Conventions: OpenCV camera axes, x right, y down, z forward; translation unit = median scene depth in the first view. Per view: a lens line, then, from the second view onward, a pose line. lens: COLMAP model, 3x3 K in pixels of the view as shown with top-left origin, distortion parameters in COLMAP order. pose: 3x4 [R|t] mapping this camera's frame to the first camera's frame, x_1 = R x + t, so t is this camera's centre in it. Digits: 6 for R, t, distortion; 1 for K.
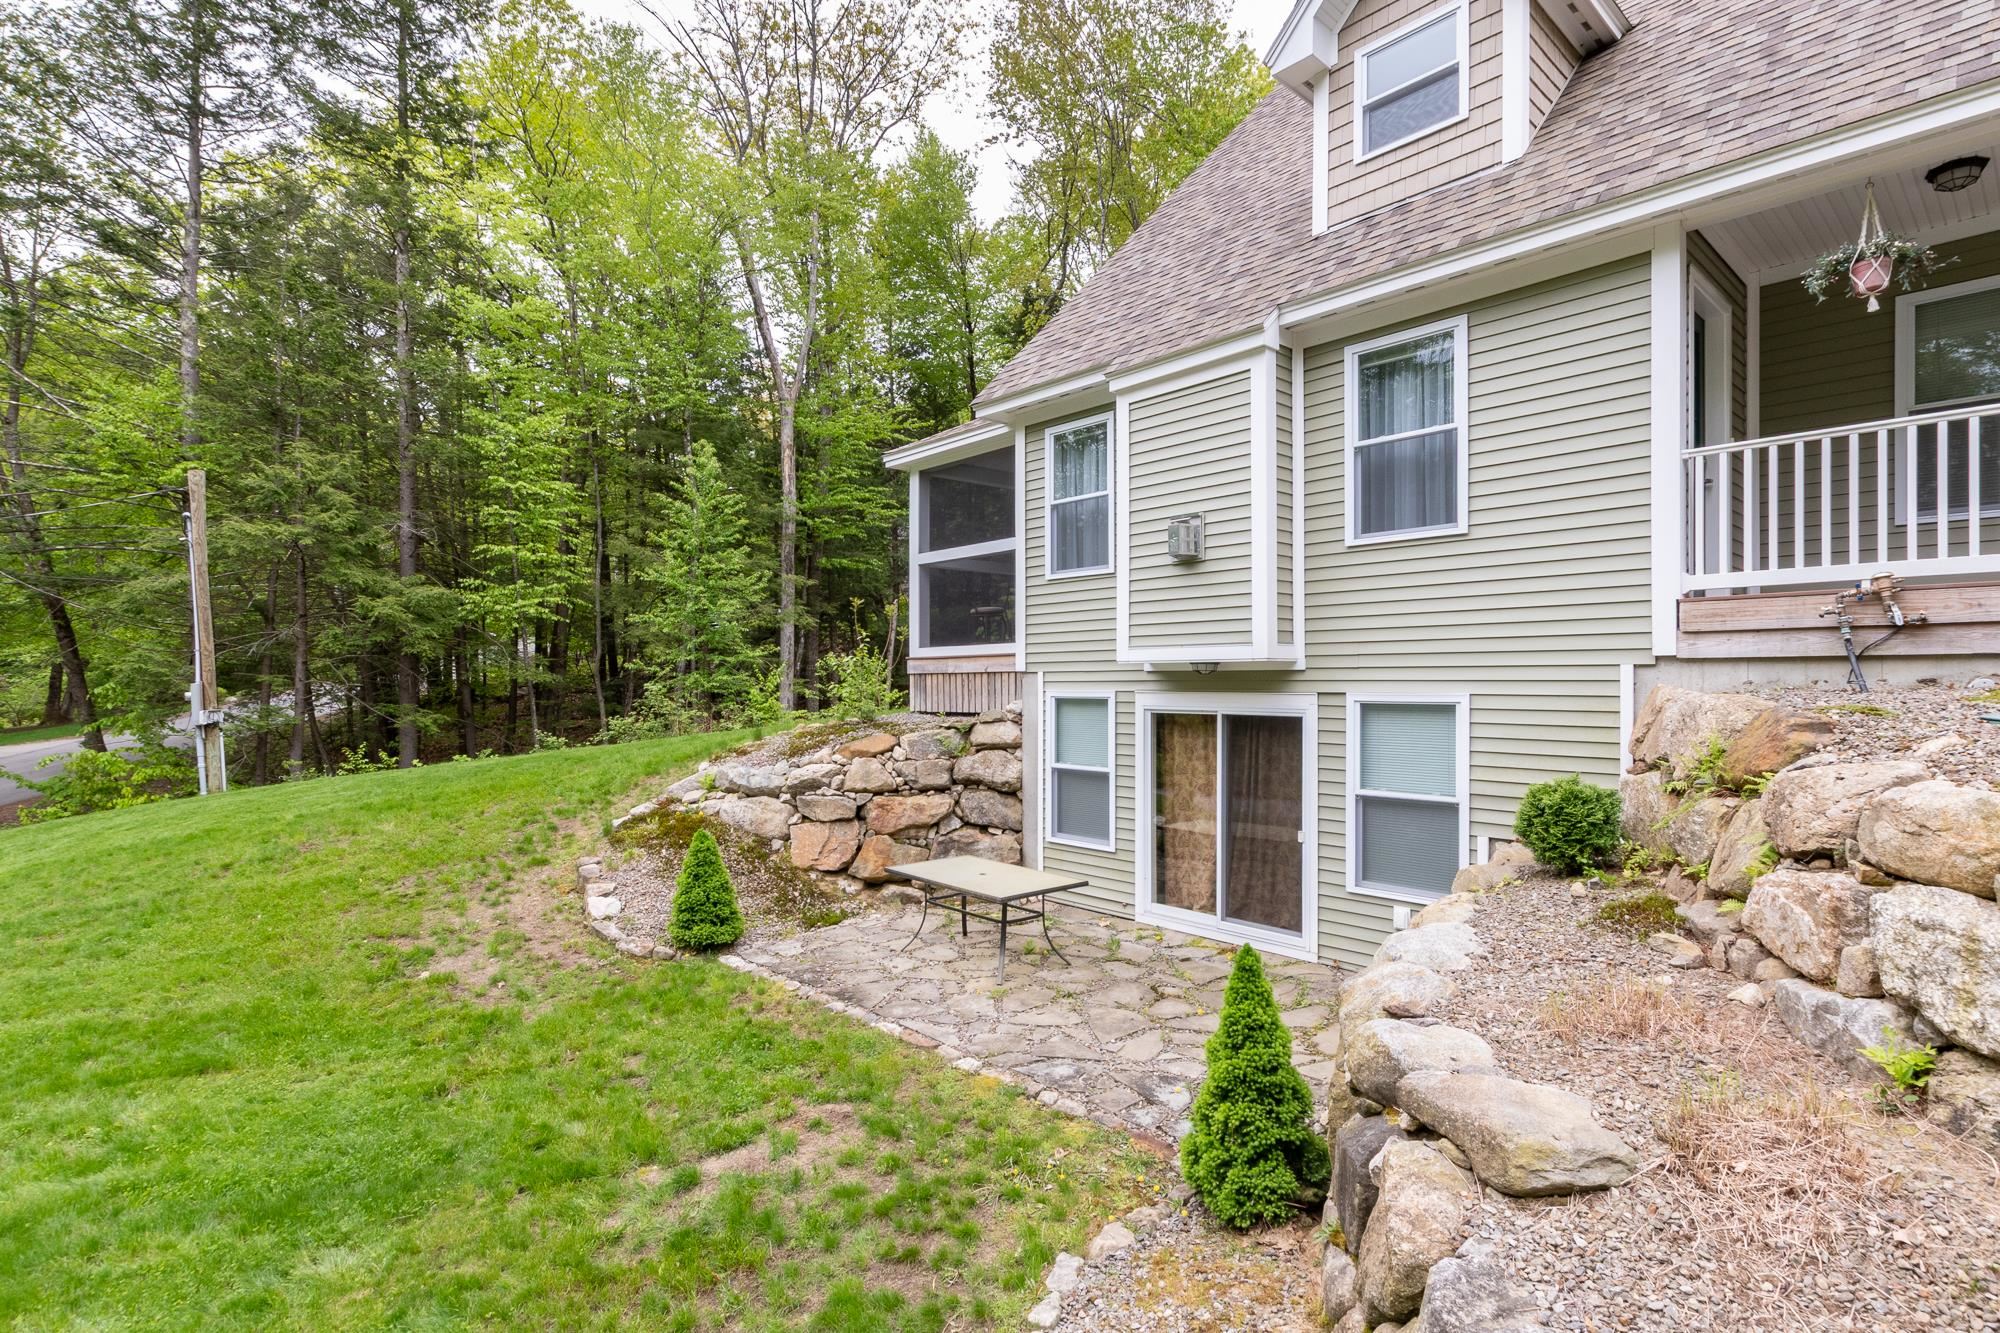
lens RADIAL K [[1018.3, 0, 1025.0], [0, 1018.3, 687.4], [0, 0, 1]] dist [0.012551, 0.003425]
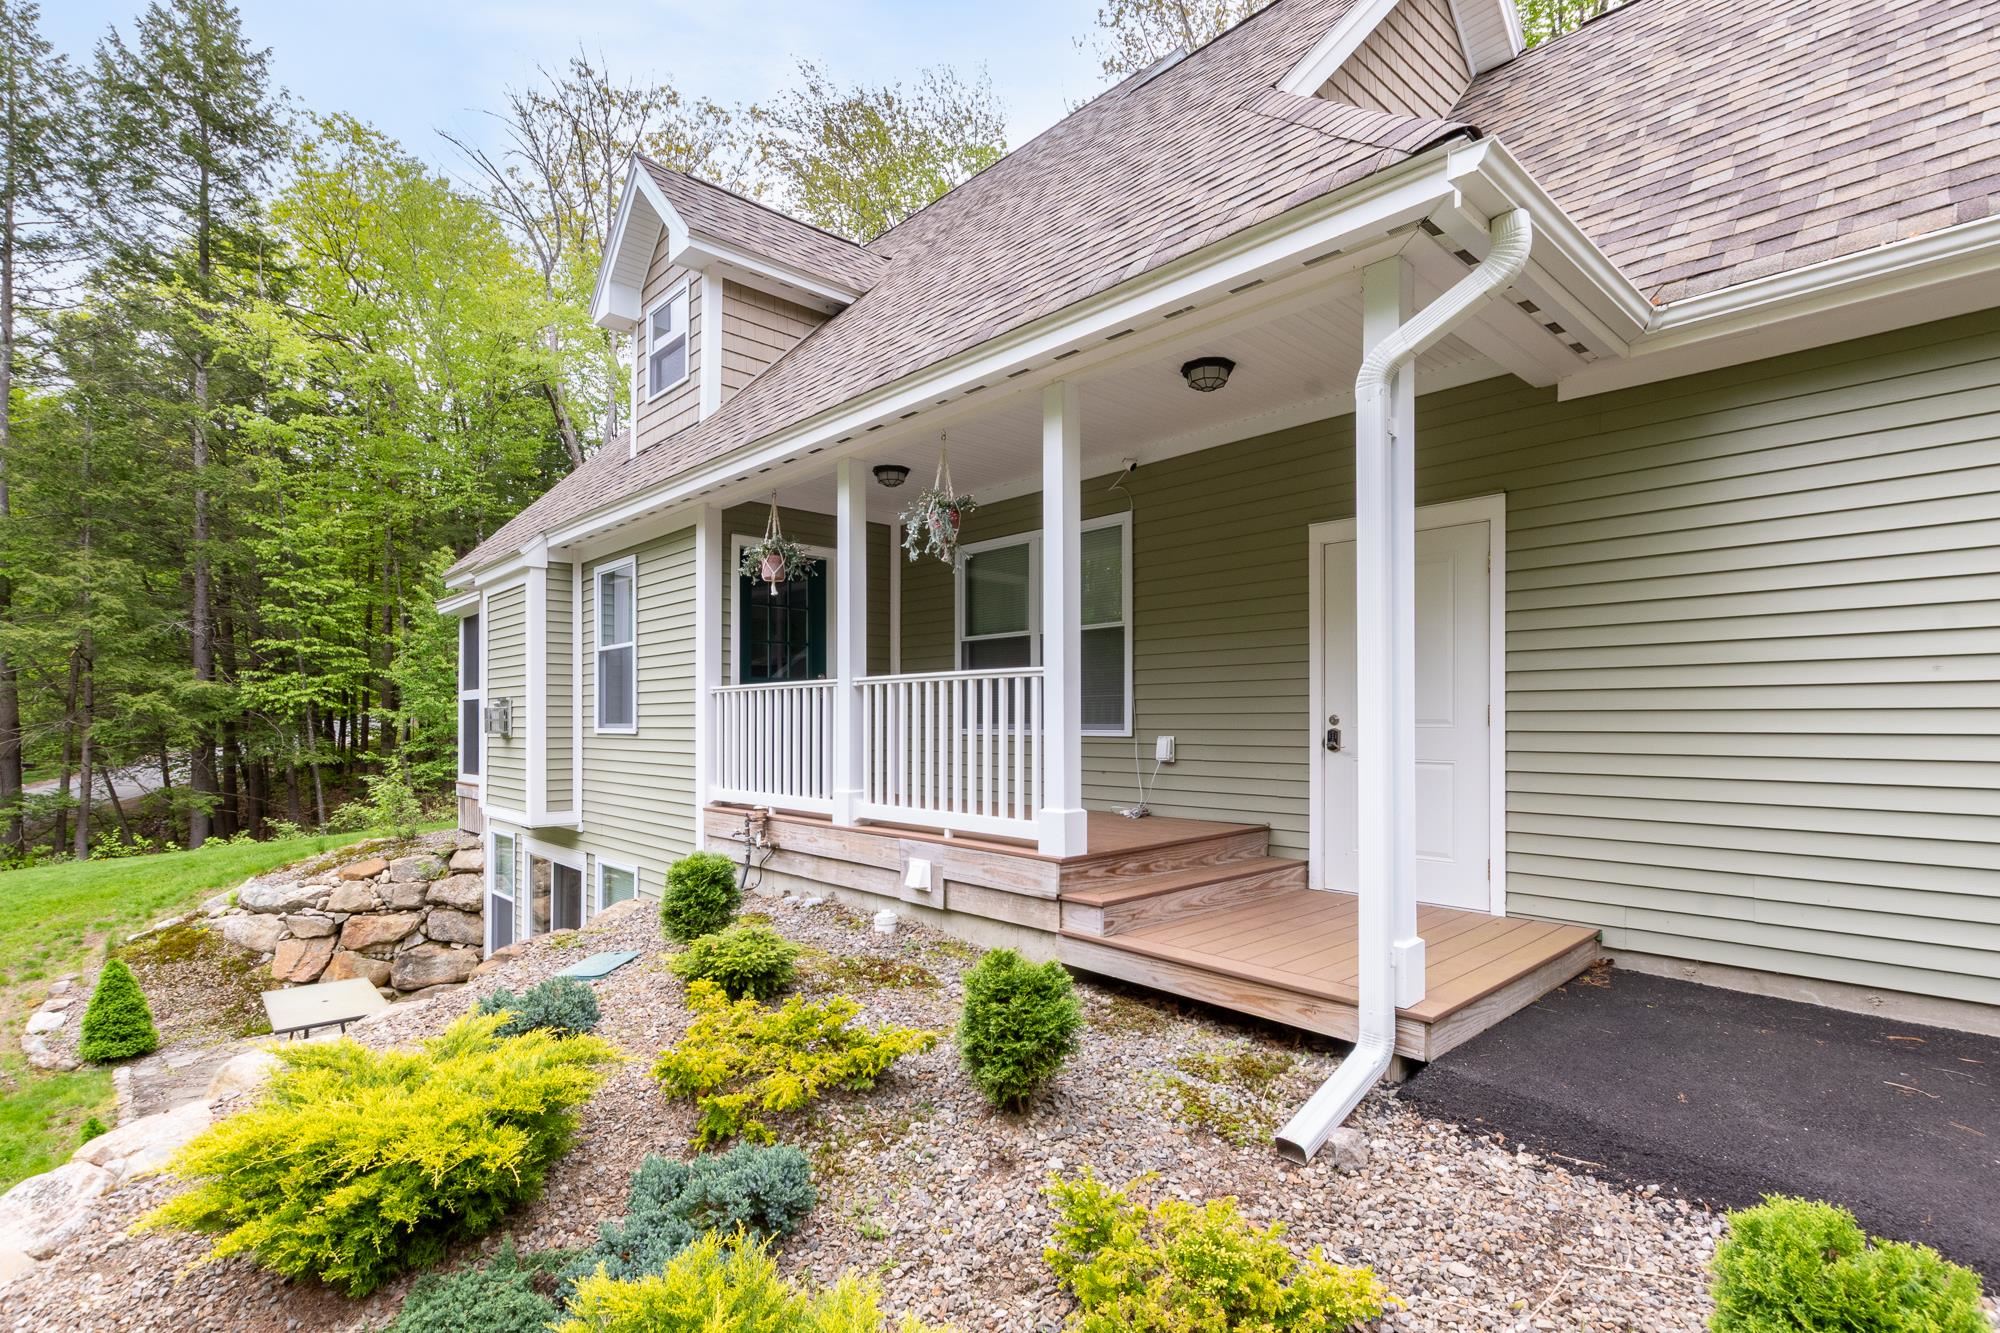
lens RADIAL K [[1018.3, 0, 995.4], [0, 1018.3, 710.4], [0, 0, 1]] dist [0.012551, 0.003425]
pose [[0.999346, 0.001228, -0.036149, 0.619073], [-0.001574, 0.999953, -0.009553, -0.115094], [0.036136, 0.009604, 0.999301, -0.136061]]
